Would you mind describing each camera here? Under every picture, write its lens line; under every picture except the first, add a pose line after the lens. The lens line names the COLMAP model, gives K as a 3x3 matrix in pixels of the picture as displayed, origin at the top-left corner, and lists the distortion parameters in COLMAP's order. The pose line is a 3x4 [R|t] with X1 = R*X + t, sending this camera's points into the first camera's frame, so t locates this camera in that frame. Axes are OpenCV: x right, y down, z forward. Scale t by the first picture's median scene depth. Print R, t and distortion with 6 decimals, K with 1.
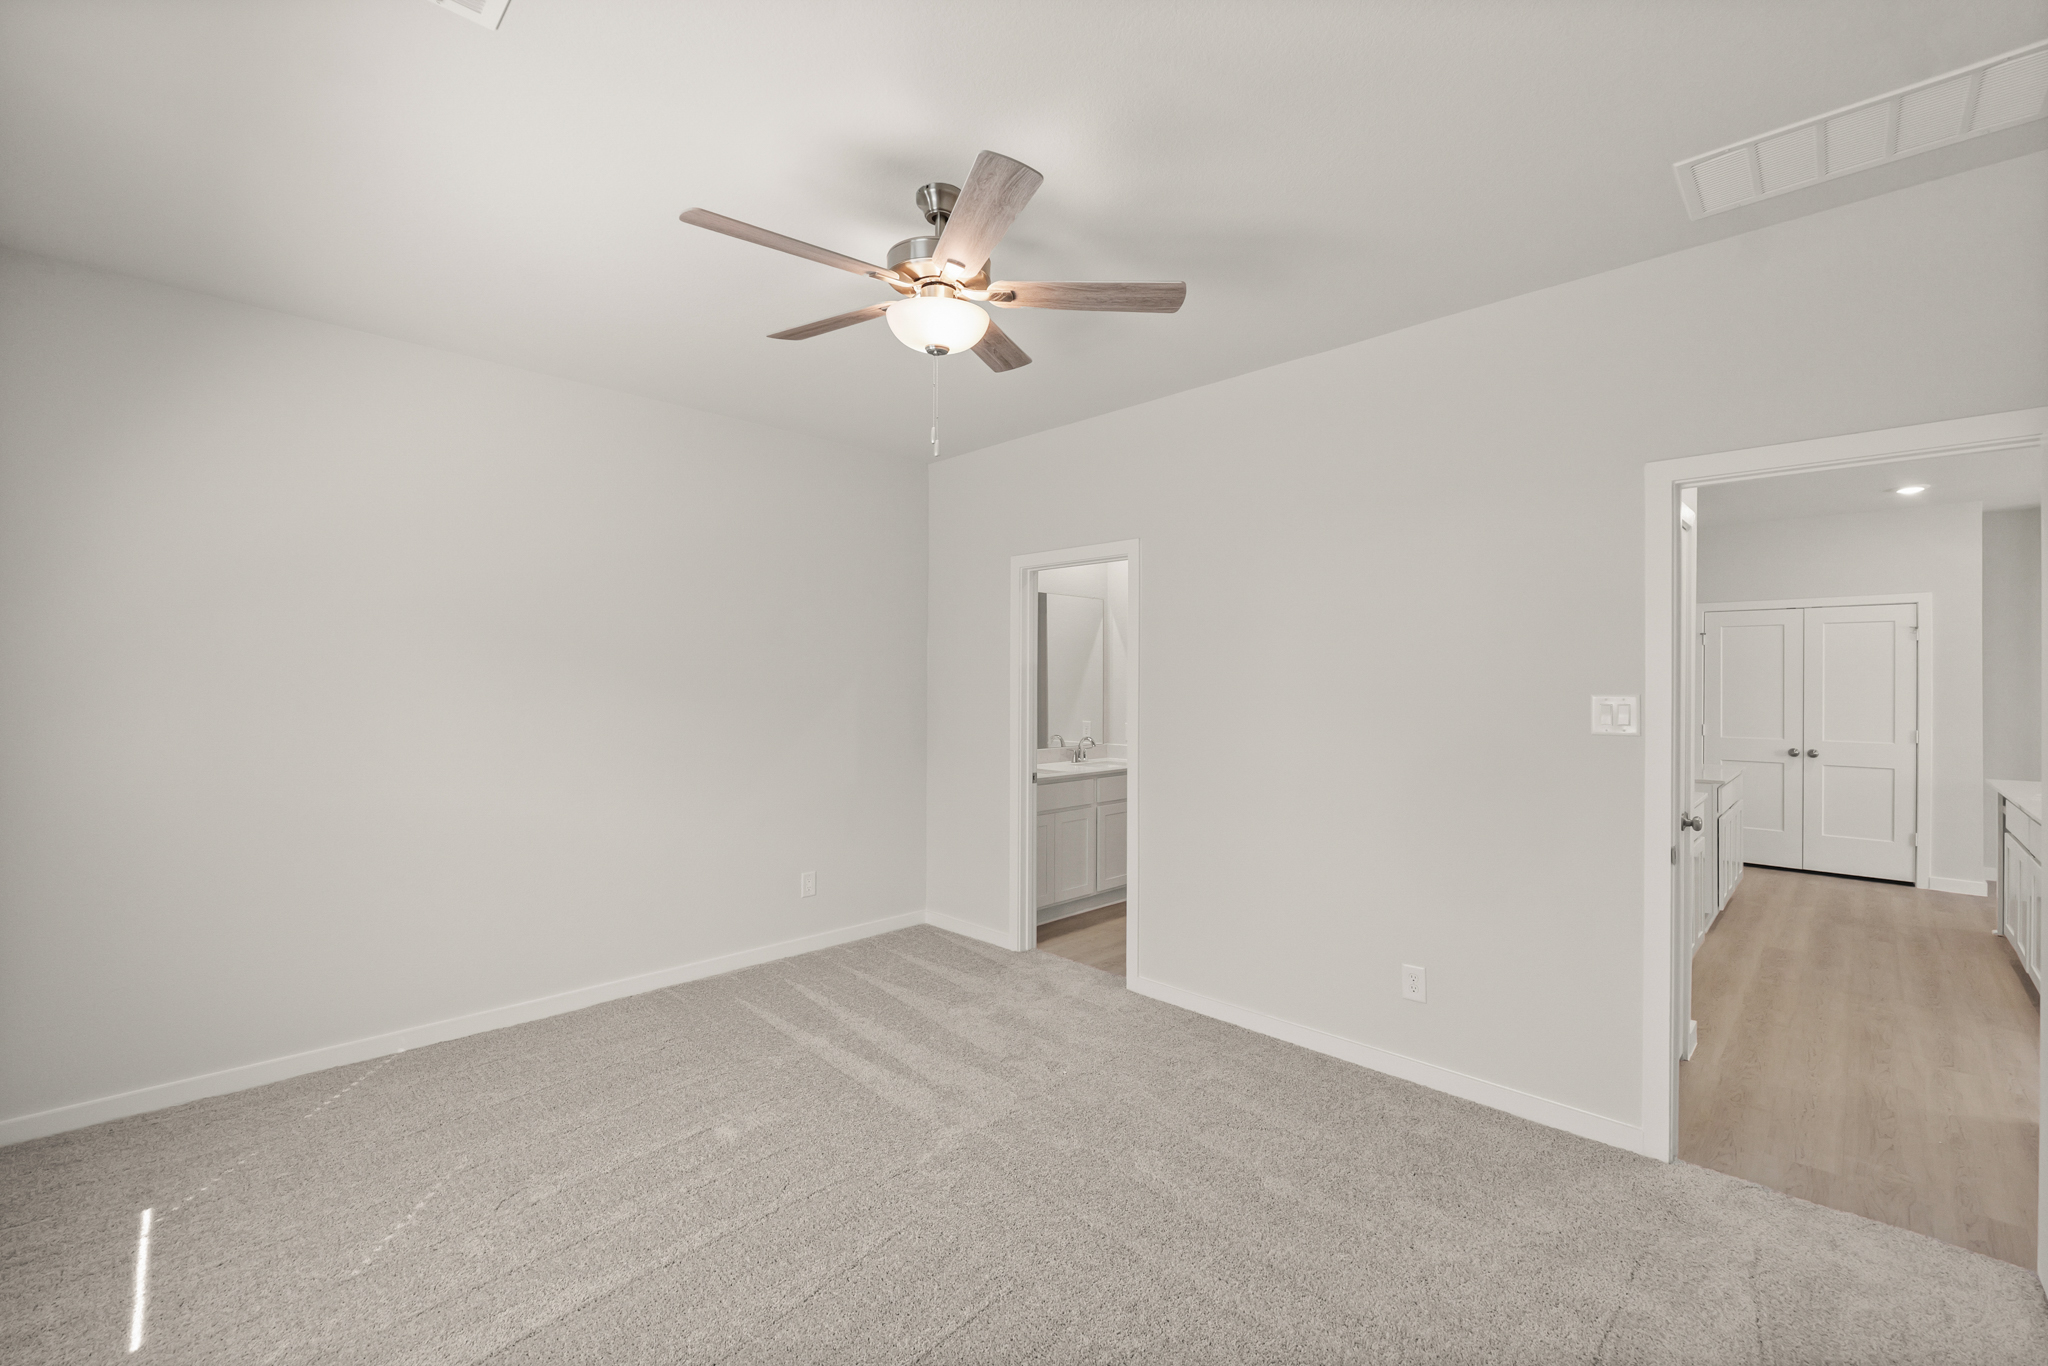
lens RADIAL K [[848.1, 0, 1028.7], [0, 848.1, 693.5], [0, 0, 1]] dist [-0.000505, -0.000083]
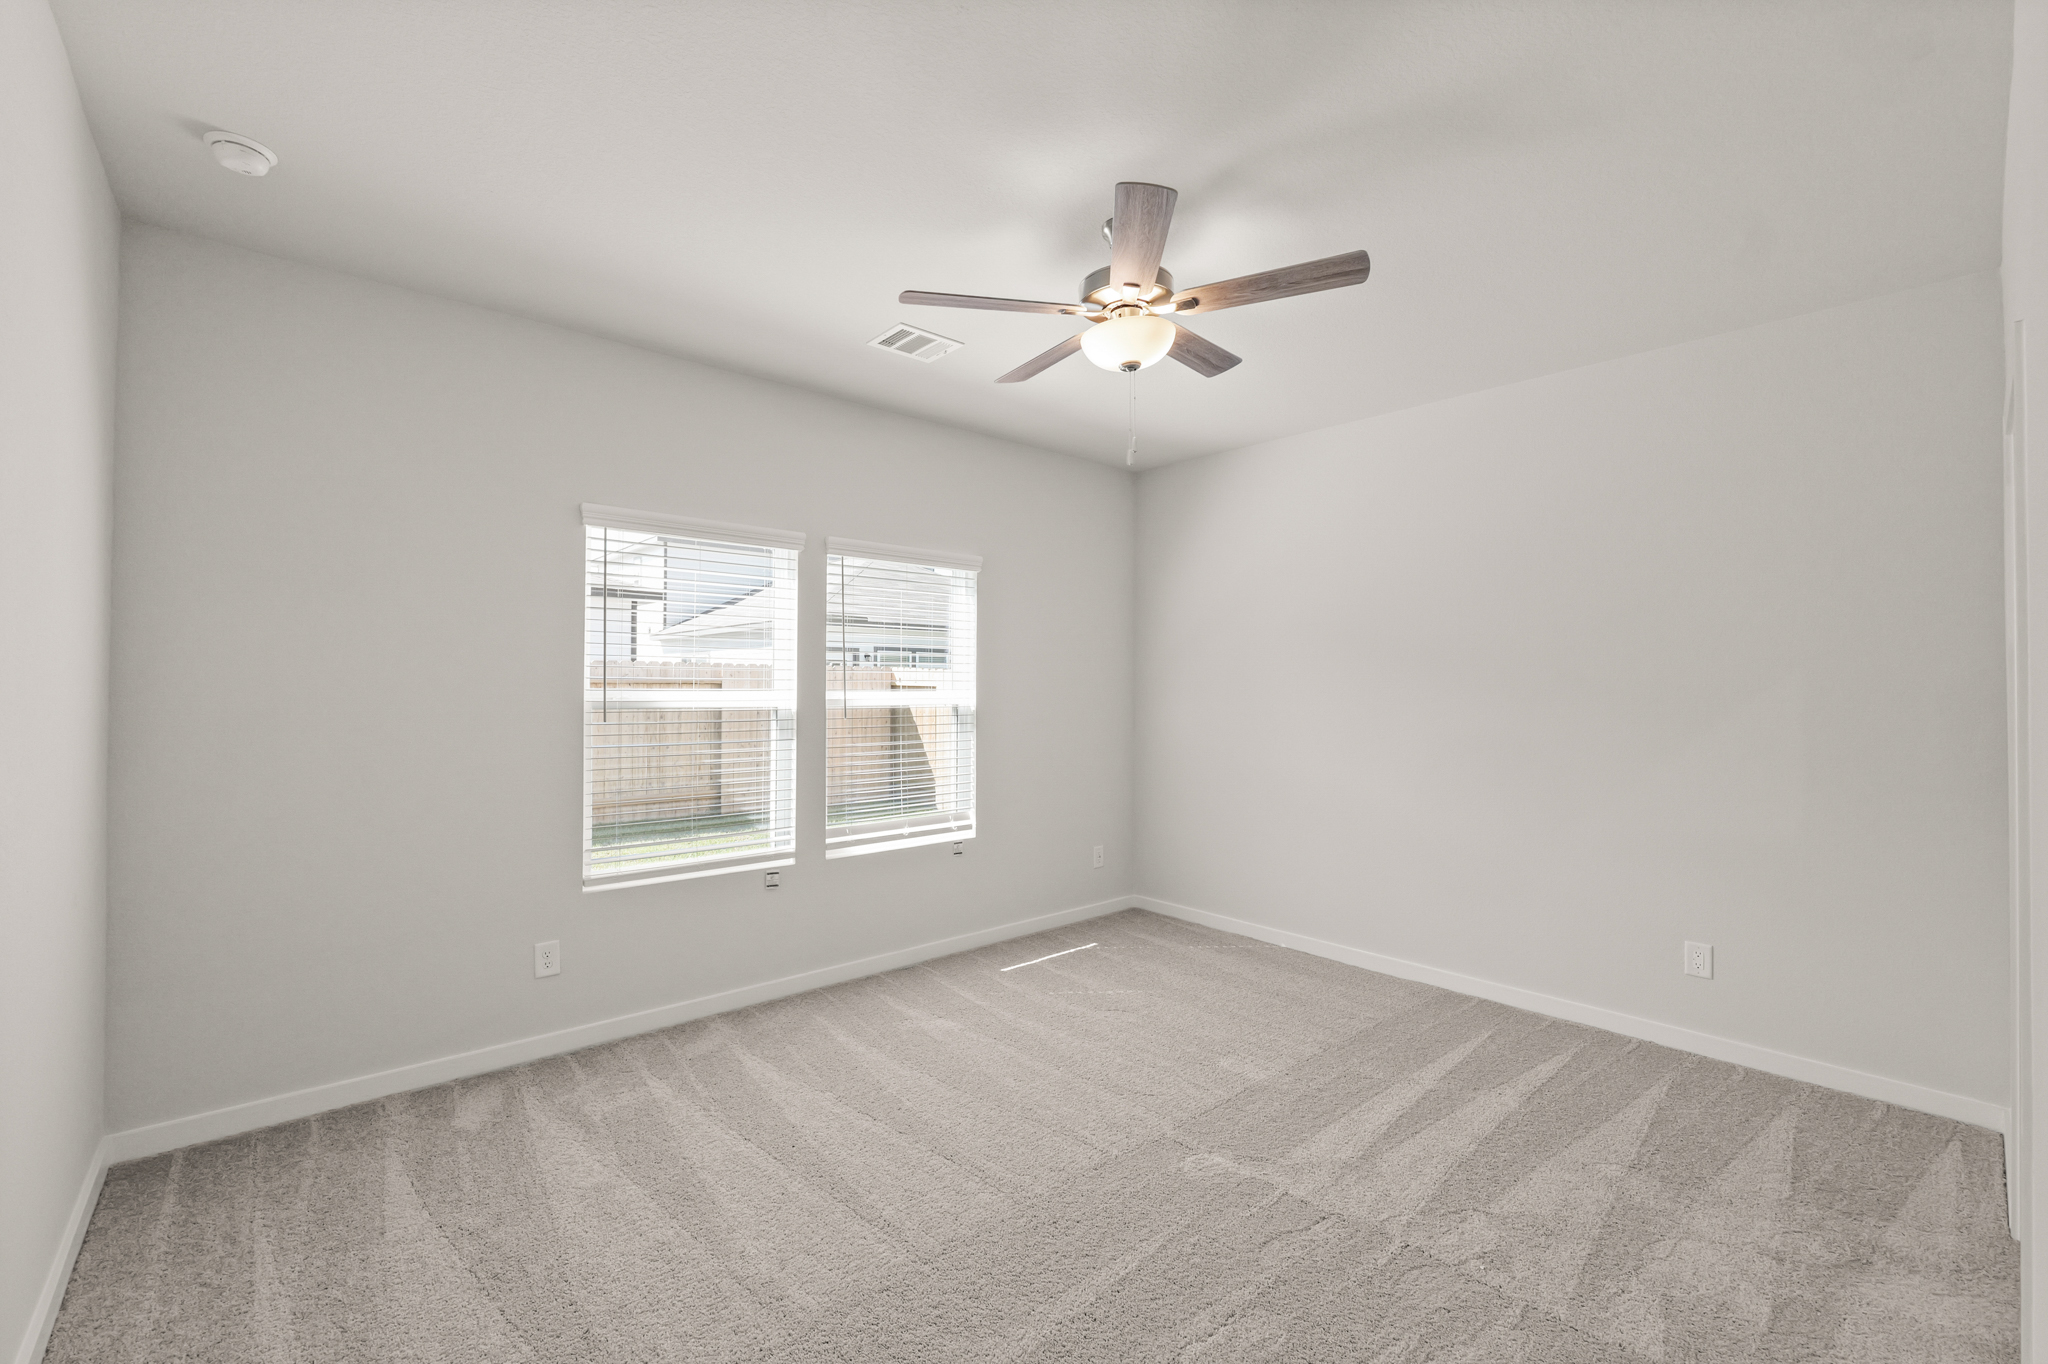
lens RADIAL K [[868.9, 0, 1025.9], [0, 868.9, 674.1], [0, 0, 1]] dist [-0.000374, -0.000010]
pose [[-0.042587, -0.007549, -0.999064, 0.666945], [-0.014154, 0.999876, -0.006952, -0.009287], [0.998992, 0.013845, -0.042689, 0.593253]]
